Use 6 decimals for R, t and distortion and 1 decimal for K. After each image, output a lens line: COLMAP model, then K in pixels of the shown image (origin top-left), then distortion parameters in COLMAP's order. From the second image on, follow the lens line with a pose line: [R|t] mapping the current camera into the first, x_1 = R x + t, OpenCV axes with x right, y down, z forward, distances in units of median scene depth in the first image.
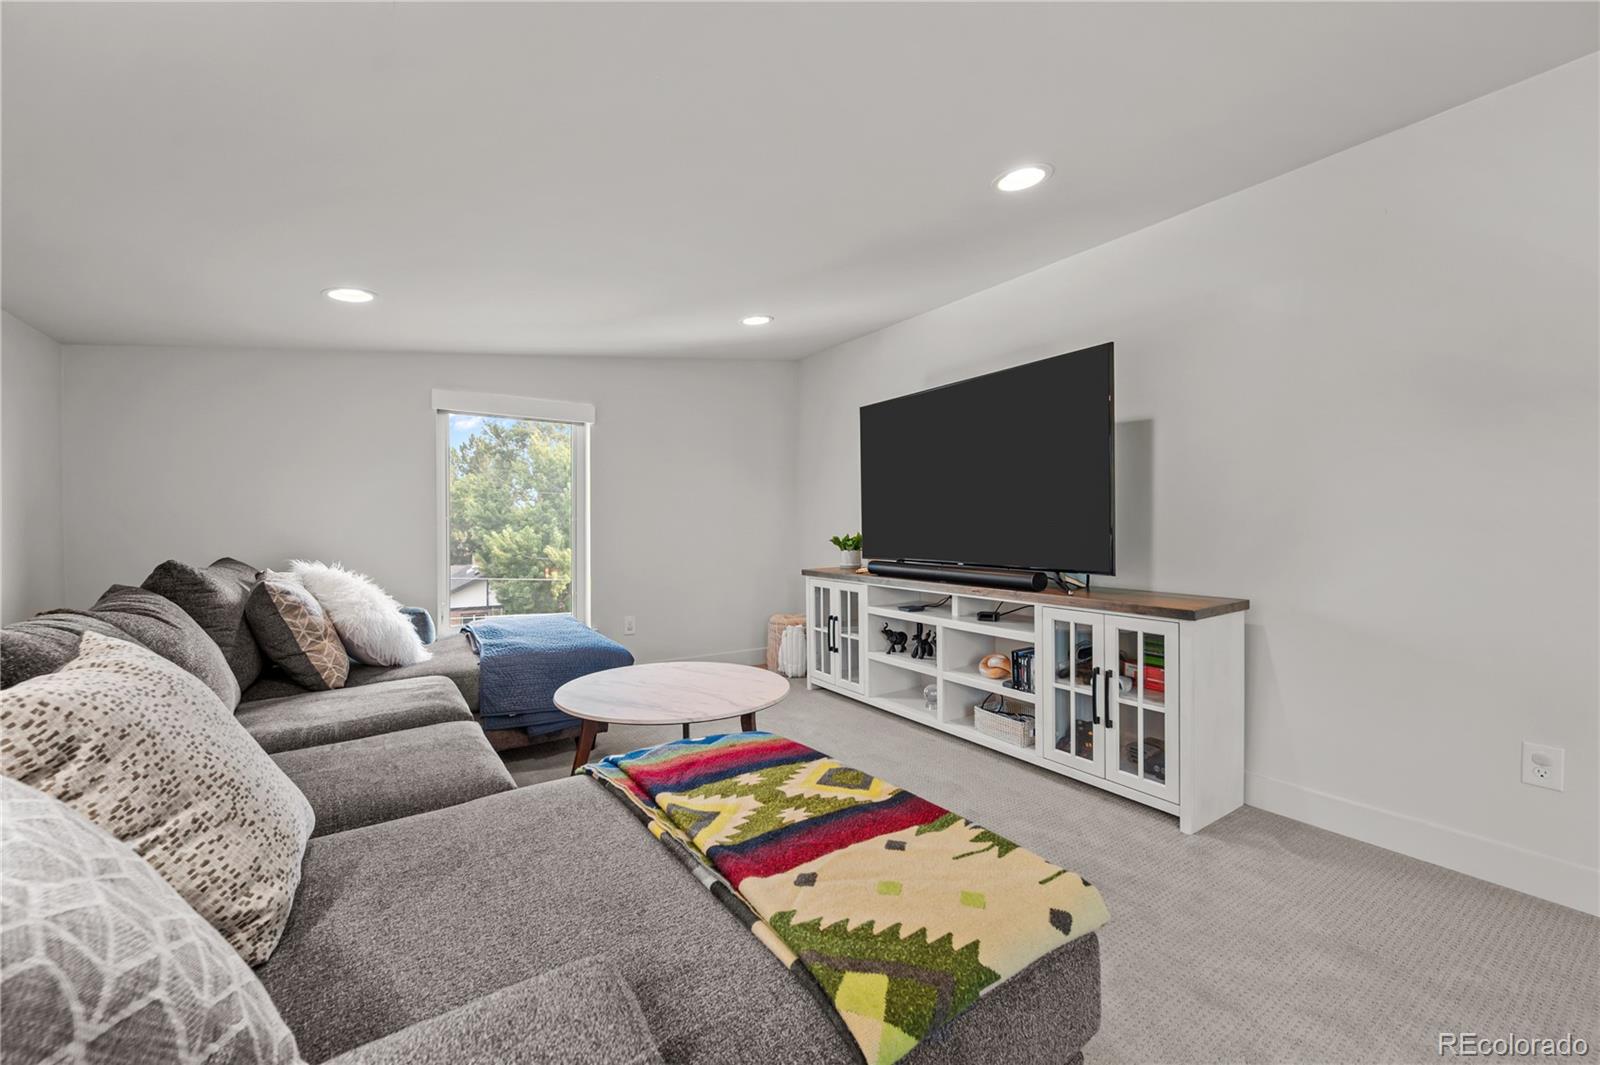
lens RADIAL K [[634.0, 0, 782.6], [0, 634.0, 522.1], [0, 0, 1]] dist [0.001329, 0.000206]
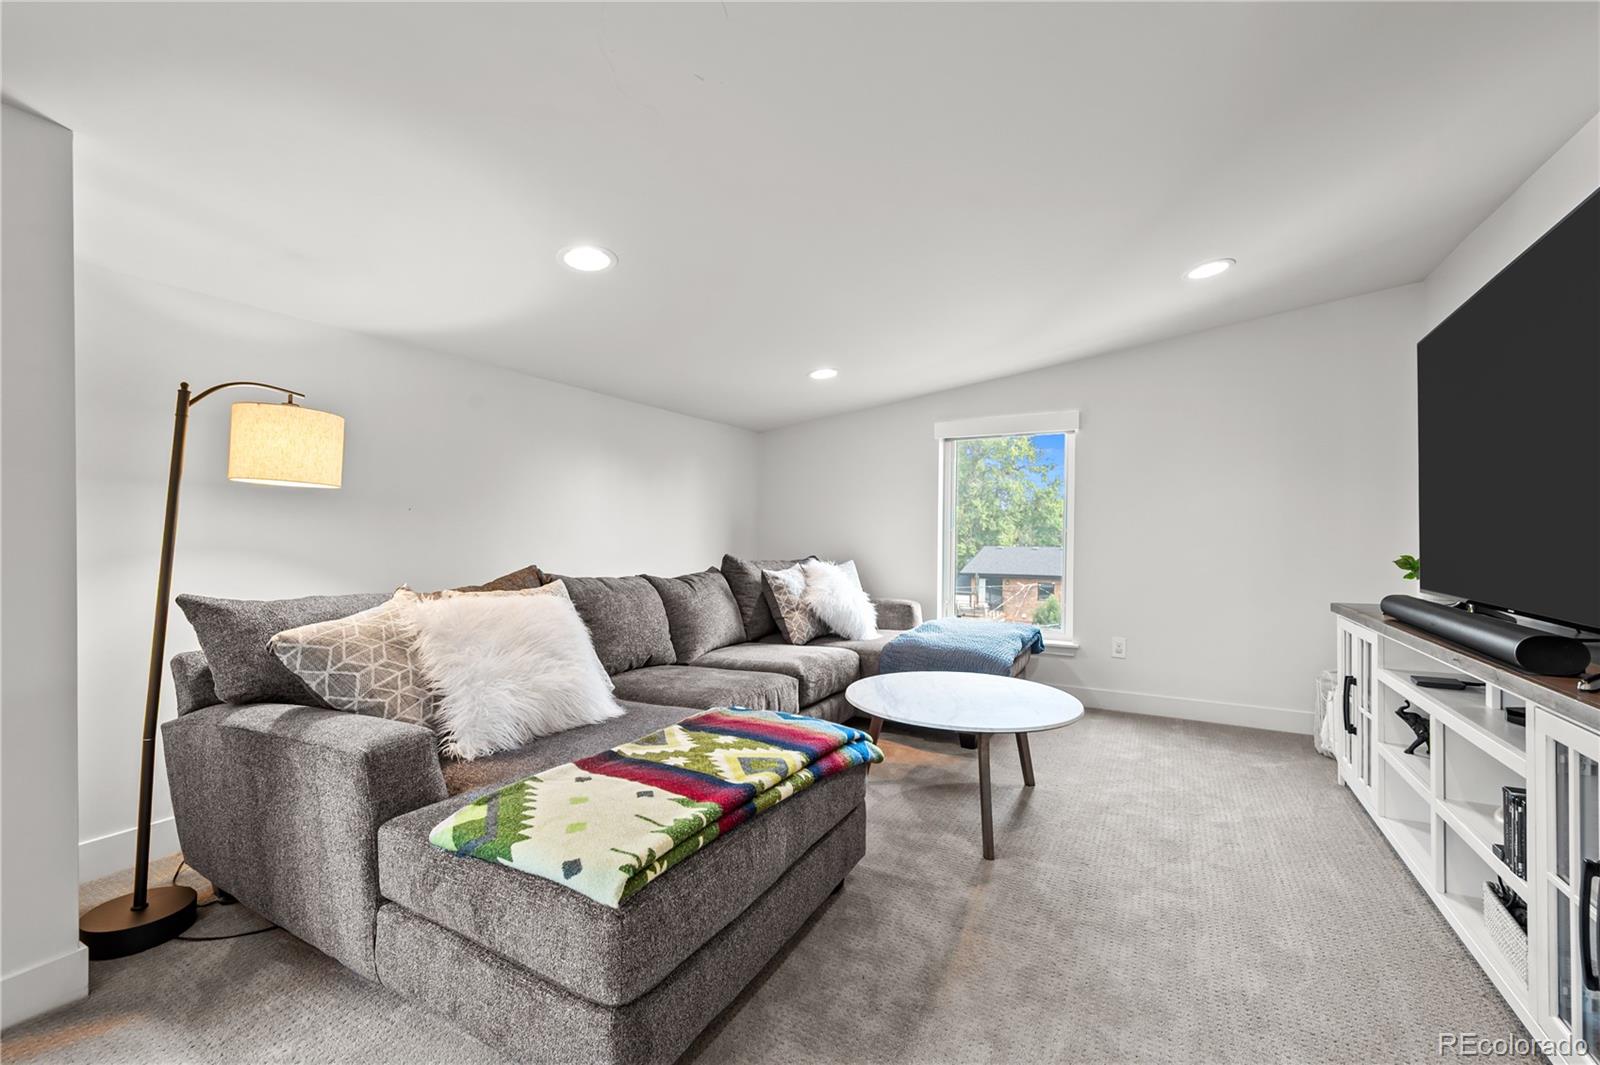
lens RADIAL K [[634.0, 0, 782.6], [0, 634.0, 522.1], [0, 0, 1]] dist [0.001329, 0.000206]
pose [[0.468778, -0.015928, -0.883173, 1.004405], [0.000373, 0.999841, -0.017834, 0.003700], [0.883316, 0.008031, 0.468709, 0.472428]]
